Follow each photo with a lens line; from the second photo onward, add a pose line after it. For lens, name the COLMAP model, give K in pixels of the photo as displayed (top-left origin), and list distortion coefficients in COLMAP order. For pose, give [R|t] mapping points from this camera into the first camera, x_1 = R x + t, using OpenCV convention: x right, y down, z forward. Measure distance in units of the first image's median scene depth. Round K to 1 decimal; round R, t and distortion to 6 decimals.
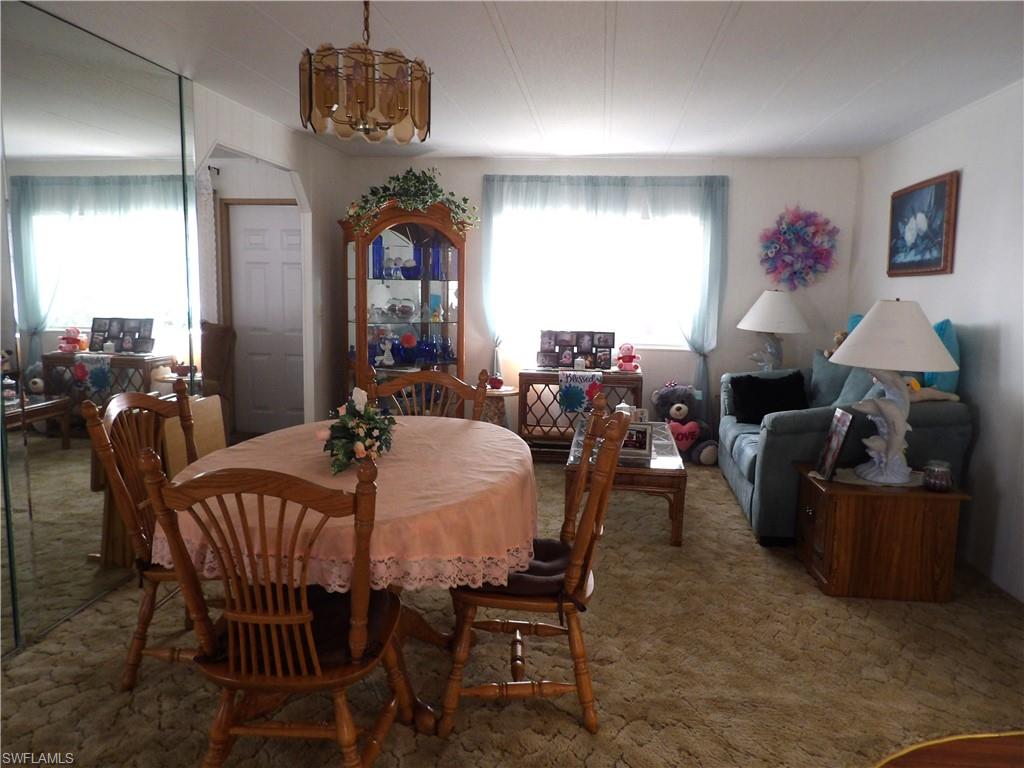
lens RADIAL K [[727.2, 0, 511.8], [0, 727.2, 380.9], [0, 0, 1]] dist [-0.005291, -0.001889]
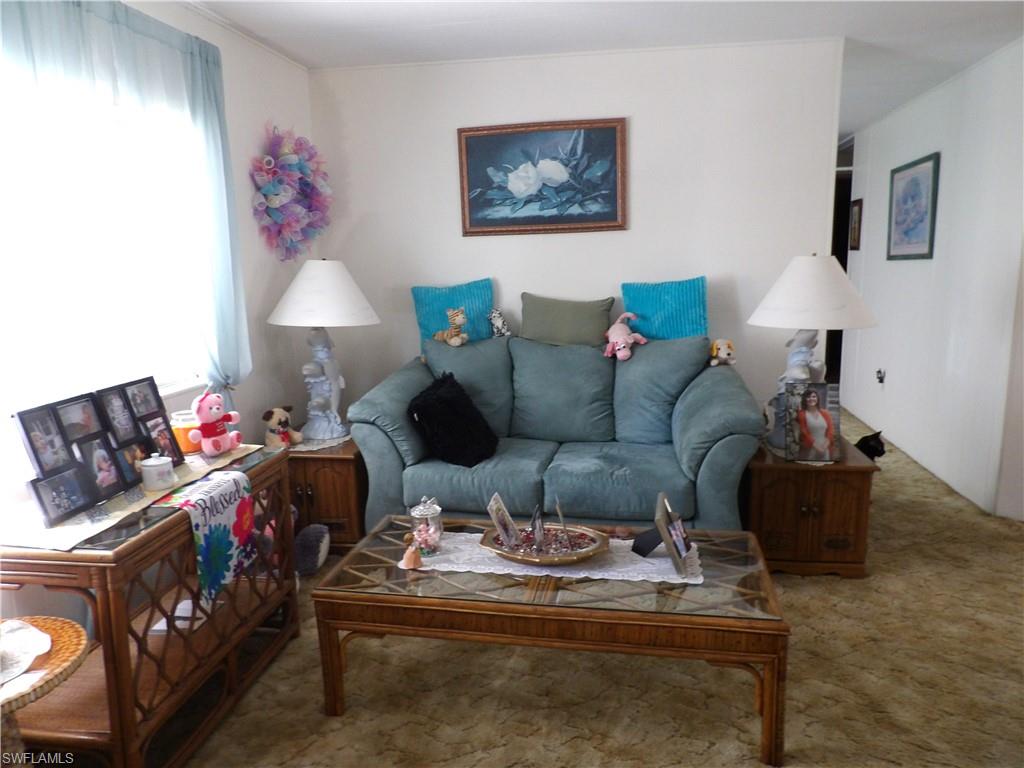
lens RADIAL K [[727.2, 0, 514.3], [0, 727.2, 383.4], [0, 0, 1]] dist [-0.005291, -0.001889]
pose [[0.044193, -0.197465, 0.979313, -0.266319], [0.154845, 0.969778, 0.188555, -0.113433], [-0.986950, 0.143309, 0.073434, 0.806512]]
